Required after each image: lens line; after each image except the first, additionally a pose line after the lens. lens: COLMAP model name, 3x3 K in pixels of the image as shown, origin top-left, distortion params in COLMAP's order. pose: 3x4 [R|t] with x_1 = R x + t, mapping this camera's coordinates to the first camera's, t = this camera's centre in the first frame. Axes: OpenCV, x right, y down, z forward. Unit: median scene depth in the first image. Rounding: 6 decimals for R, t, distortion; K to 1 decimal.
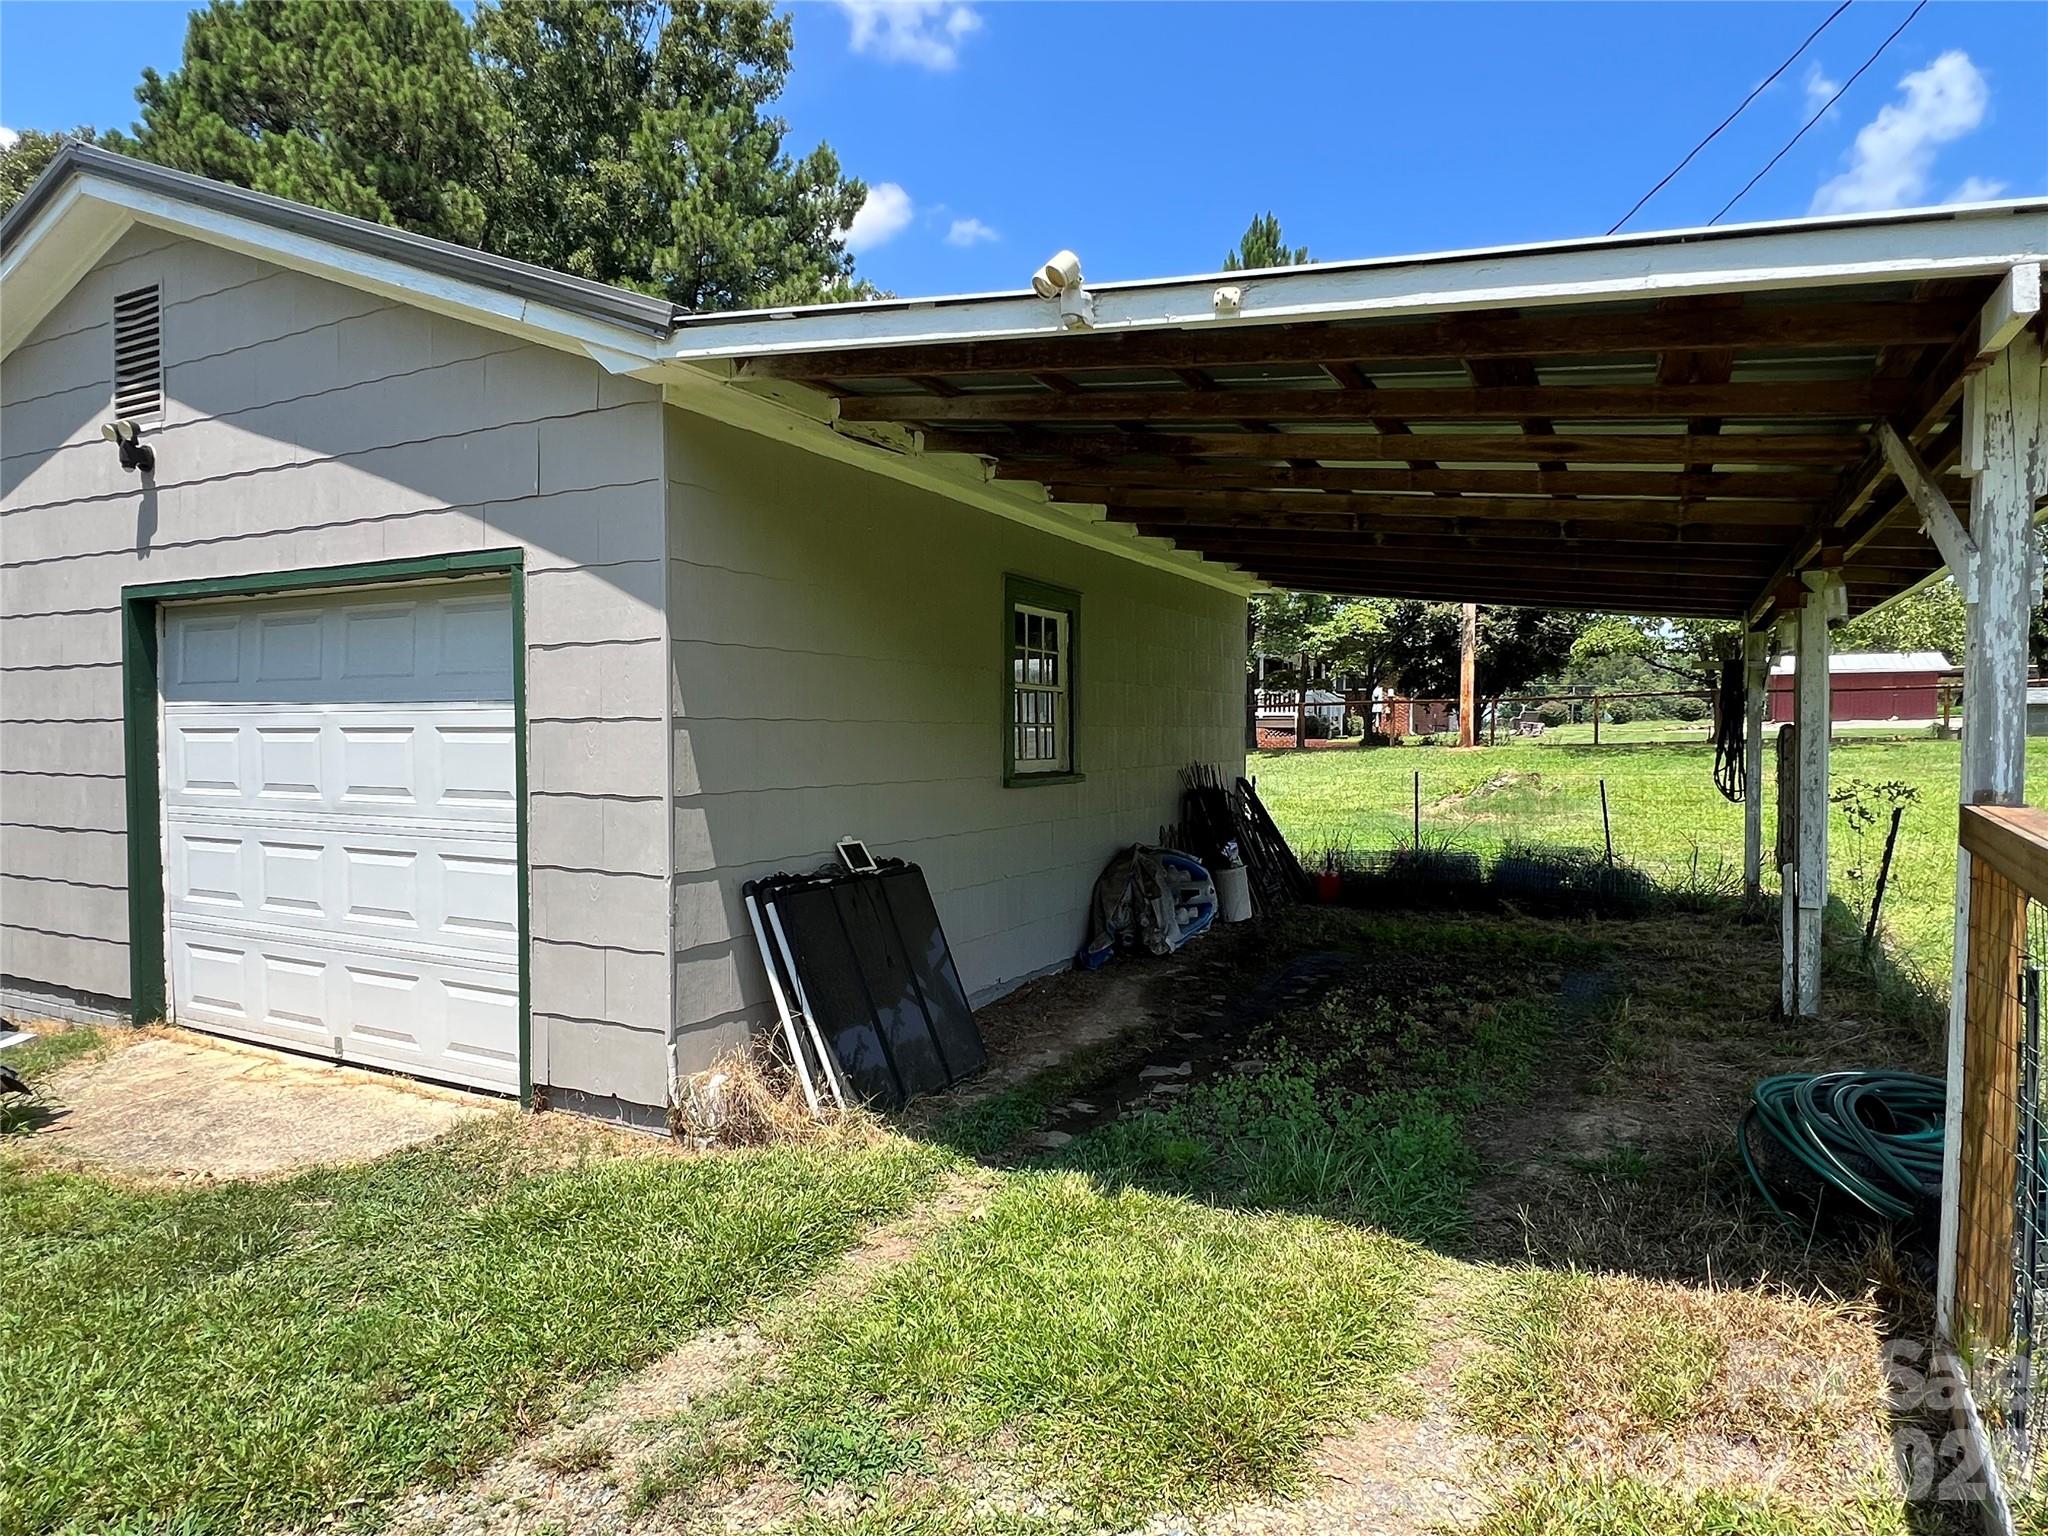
lens RADIAL K [[1158.0, 0, 1024.0], [0, 1158.0, 768.0], [0, 0, 1]] dist [-0.007014, -0.001856]
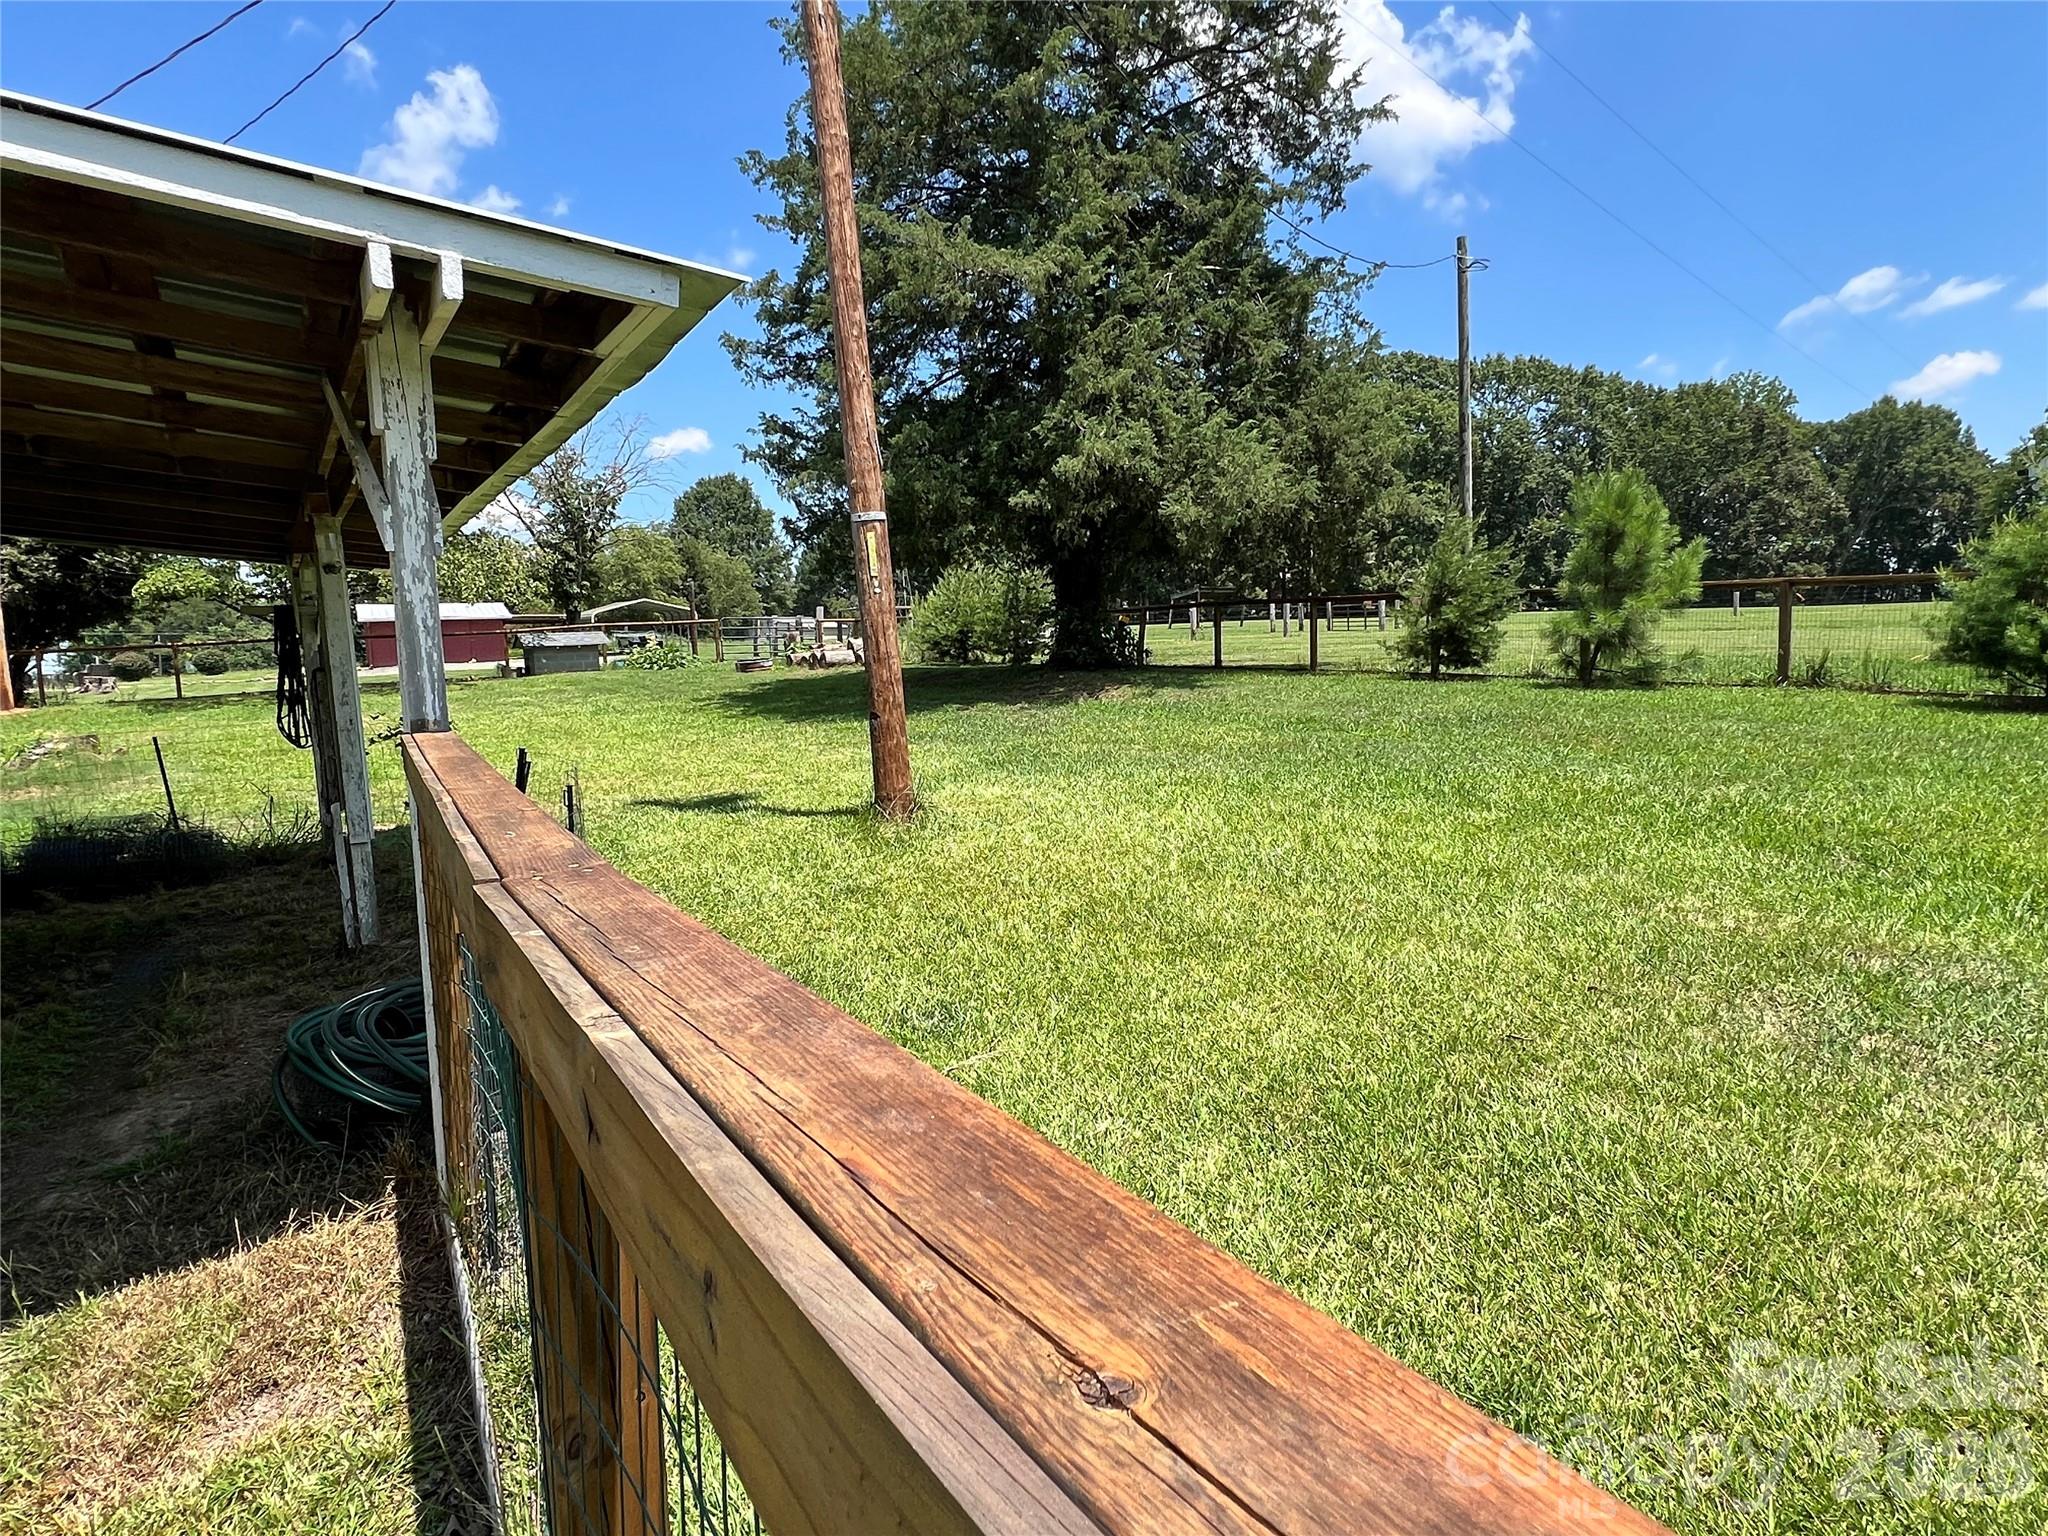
lens RADIAL K [[1136.1, 0, 1024.0], [0, 1136.1, 768.0], [0, 0, 1]] dist [0.000893, -0.000690]
pose [[0.494914, -0.106546, 0.862385, 0.098471], [0.067260, 0.994174, 0.084229, 0.007593], [-0.866335, 0.016318, 0.499197, -0.040718]]
